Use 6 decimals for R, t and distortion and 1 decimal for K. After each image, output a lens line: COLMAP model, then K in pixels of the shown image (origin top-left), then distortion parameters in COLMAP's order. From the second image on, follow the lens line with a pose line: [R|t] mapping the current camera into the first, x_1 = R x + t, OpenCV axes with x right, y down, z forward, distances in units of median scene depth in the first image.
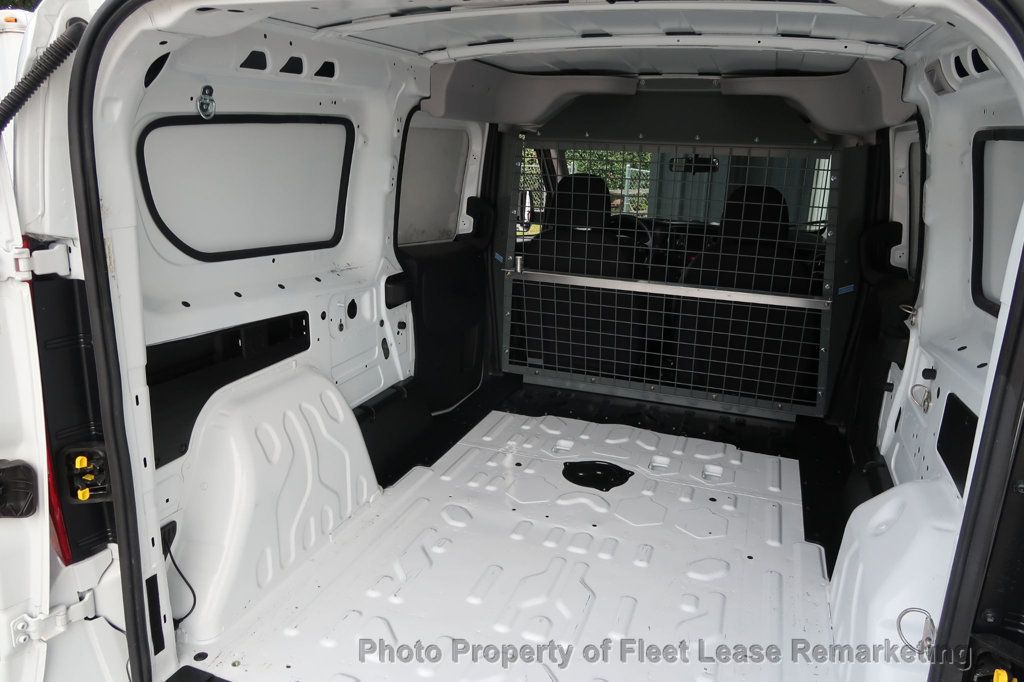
lens RADIAL K [[707.0, 0, 506.9], [0, 707.0, 342.8], [0, 0, 1]] dist [-0.021156, 0.005860]
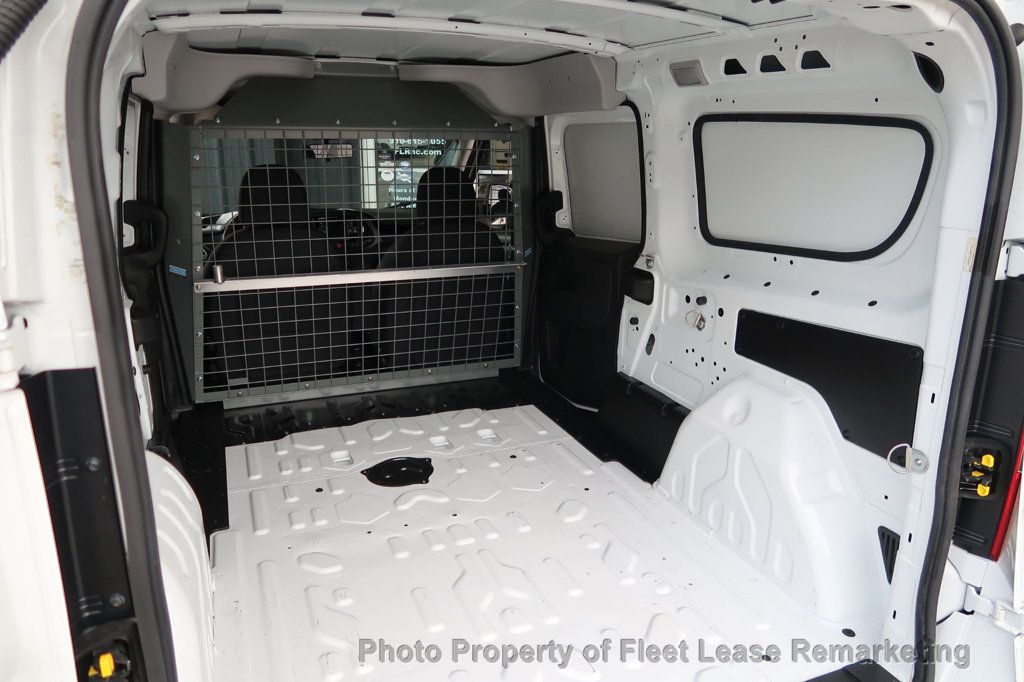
lens RADIAL K [[707.0, 0, 507.3], [0, 707.0, 342.8], [0, 0, 1]] dist [-0.021156, 0.005860]
pose [[0.739074, -0.207623, 0.640830, -0.343996], [0.195868, 0.976449, 0.090464, -0.045168], [-0.644520, 0.058659, 0.762334, 0.150927]]
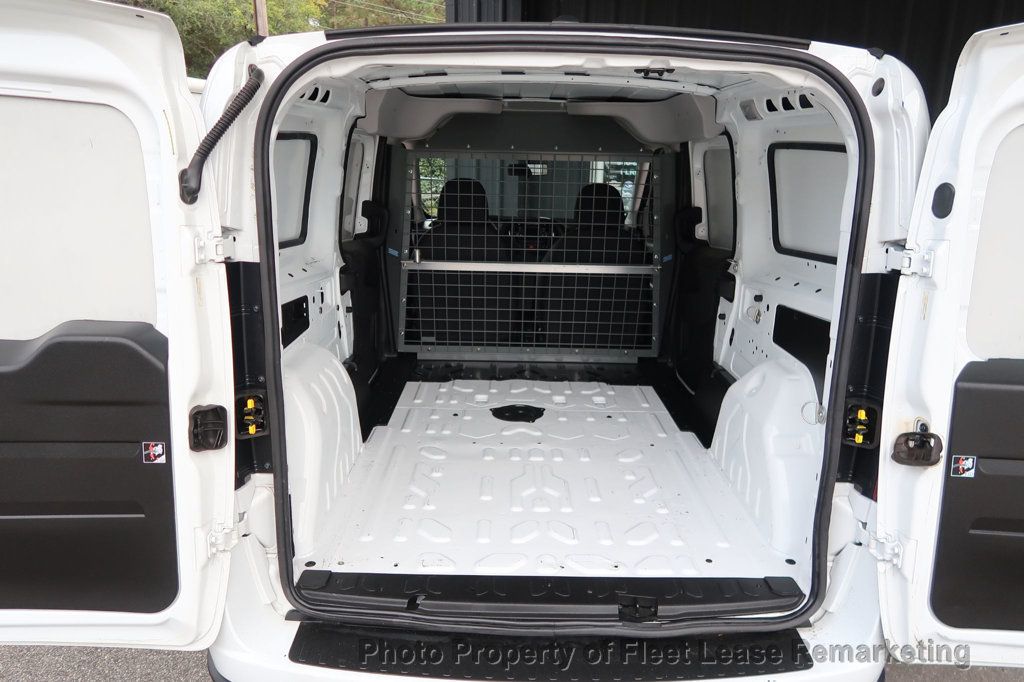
lens RADIAL K [[707.0, 0, 506.5], [0, 707.0, 342.8], [0, 0, 1]] dist [-0.021156, 0.005860]
pose [[0.938961, -0.098507, 0.329620, -0.293192], [0.102380, 0.994729, 0.005632, 0.050146], [-0.328438, 0.028458, 0.944097, -0.190923]]
